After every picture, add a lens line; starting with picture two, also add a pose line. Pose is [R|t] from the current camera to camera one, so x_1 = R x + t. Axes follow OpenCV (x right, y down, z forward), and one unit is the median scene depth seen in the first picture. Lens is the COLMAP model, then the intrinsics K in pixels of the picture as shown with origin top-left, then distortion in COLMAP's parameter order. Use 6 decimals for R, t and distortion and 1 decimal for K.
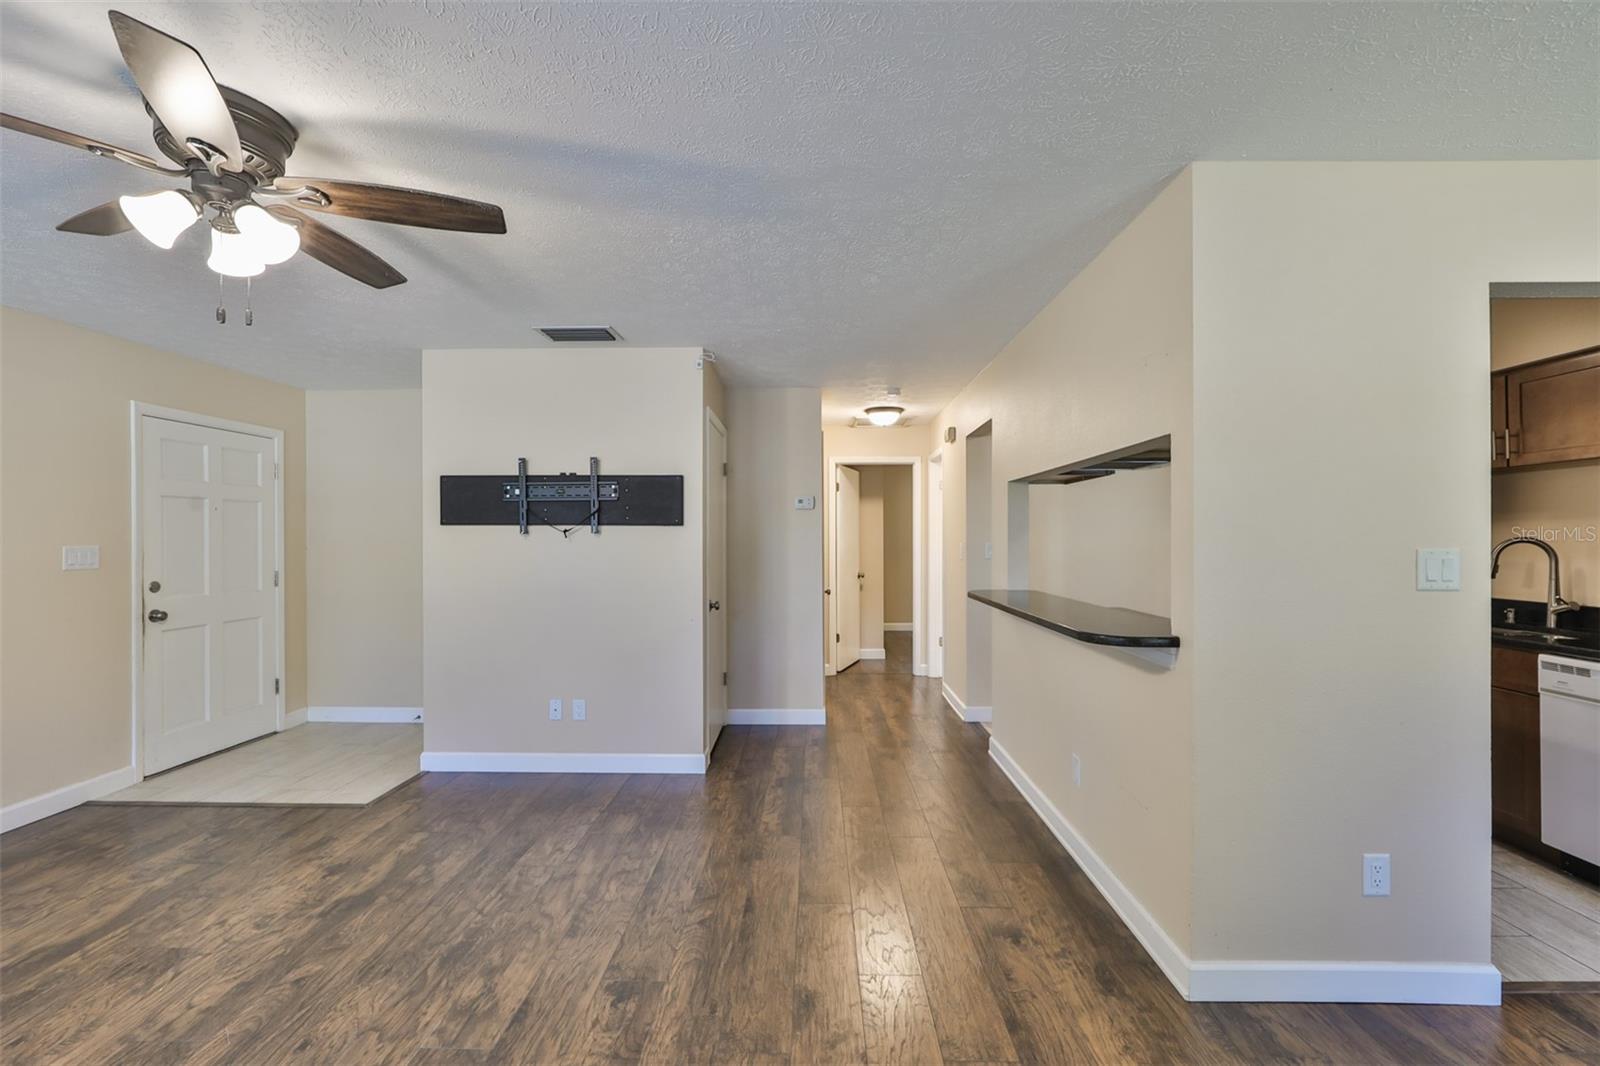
lens RADIAL K [[686.6, 0, 803.5], [0, 686.6, 540.7], [0, 0, 1]] dist [-0.015127, 0.001214]
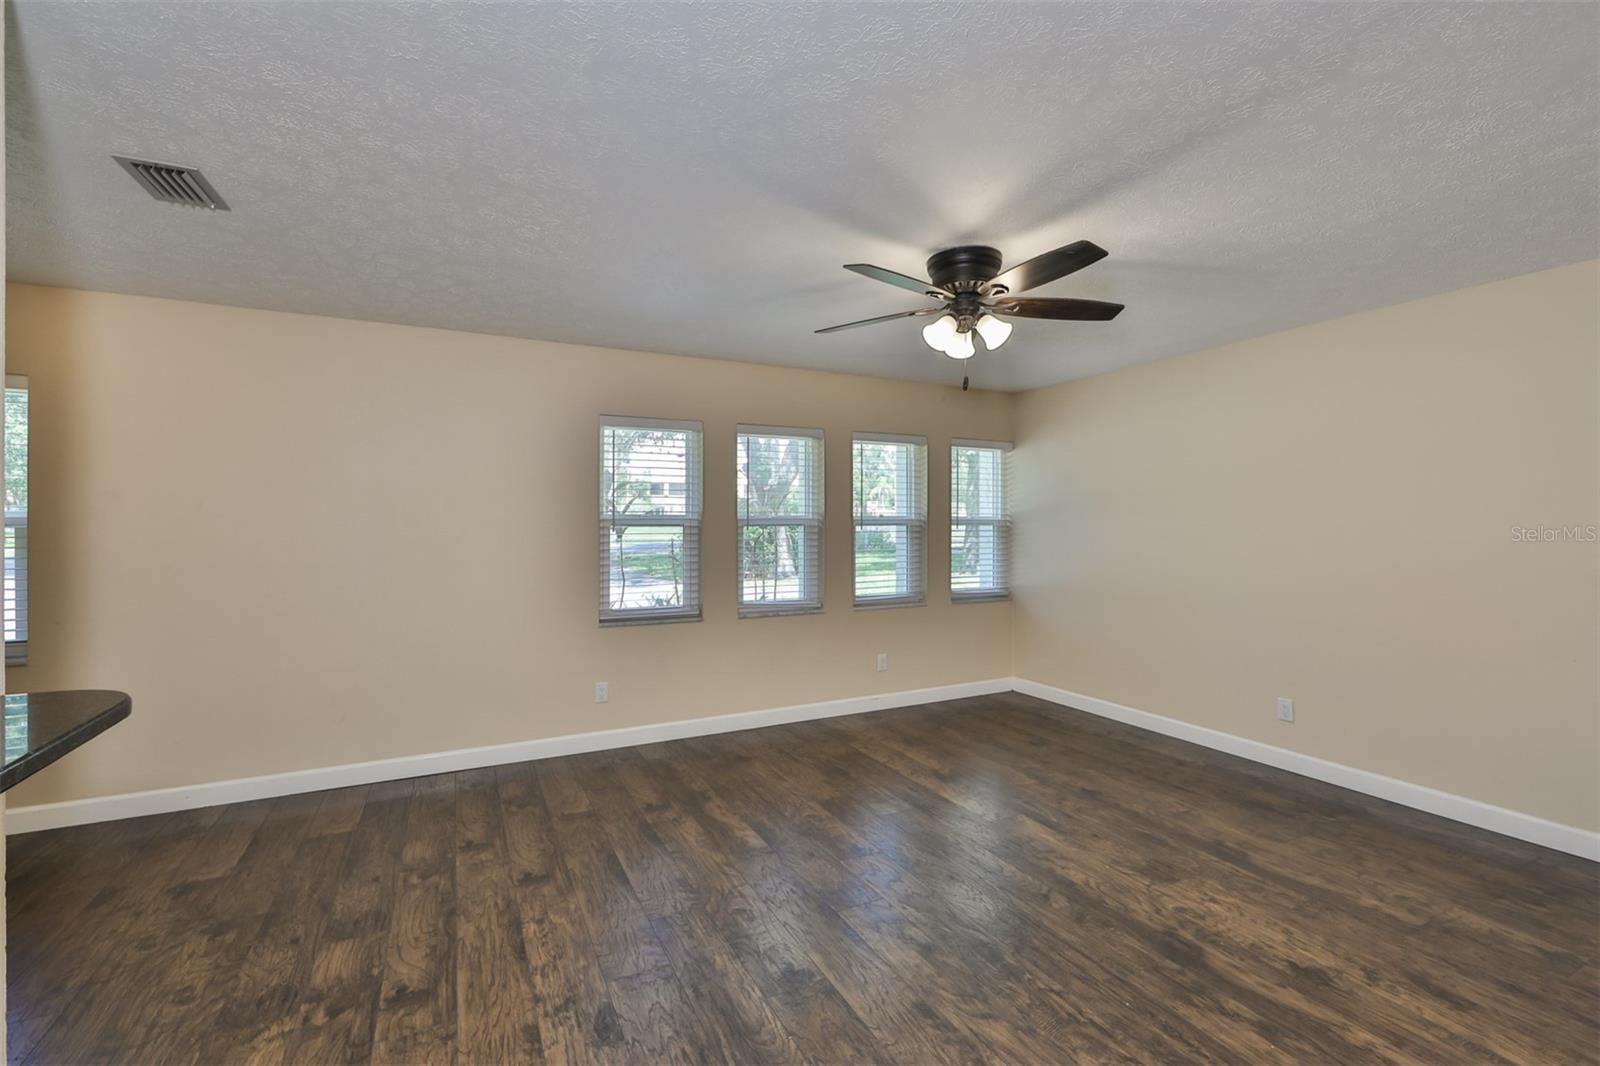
lens RADIAL K [[686.4, 0, 830.5], [0, 686.4, 507.2], [0, 0, 1]] dist [-0.013886, 0.000435]
pose [[-0.867985, -0.010226, -0.496485, 0.147076], [-0.001585, 0.999840, -0.017823, -0.015601], [0.496588, -0.014683, -0.867862, 1.401890]]
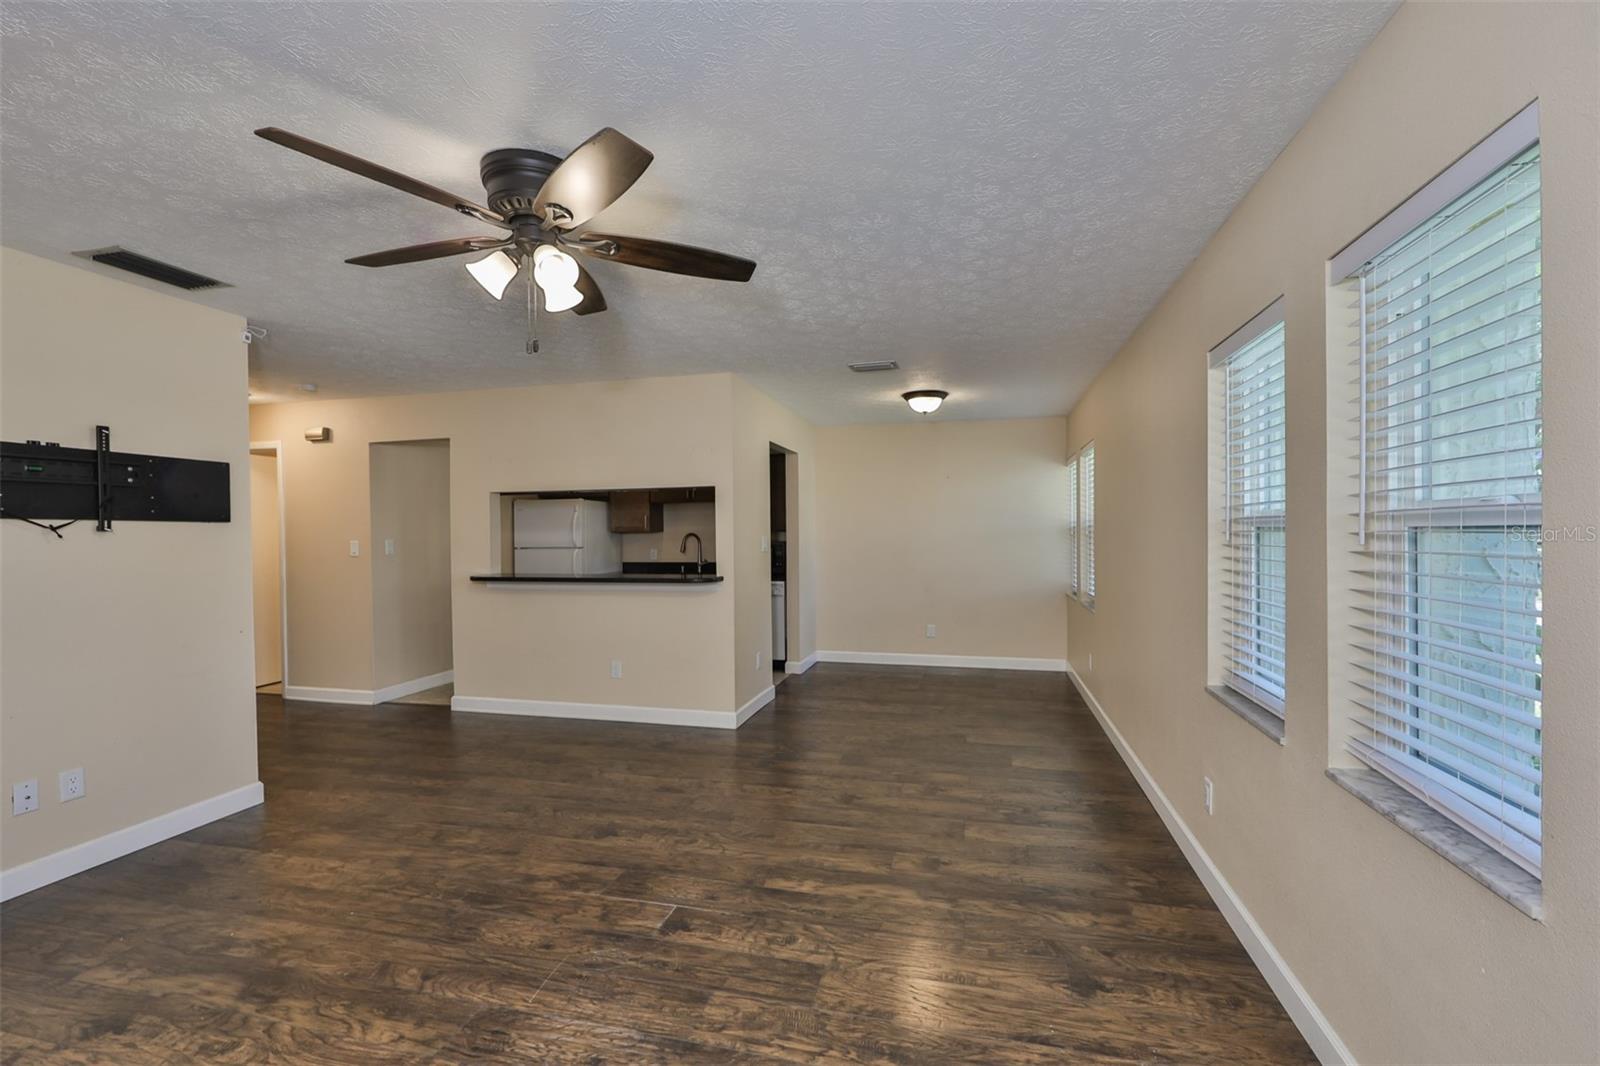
lens RADIAL K [[680.4, 0, 807.2], [0, 680.4, 550.5], [0, 0, 1]] dist [-0.014634, 0.001144]
pose [[0.215829, -0.027587, 0.976041, -1.181387], [0.012064, 0.999600, 0.025585, 0.000095], [-0.976357, 0.006253, 0.216076, 0.172776]]
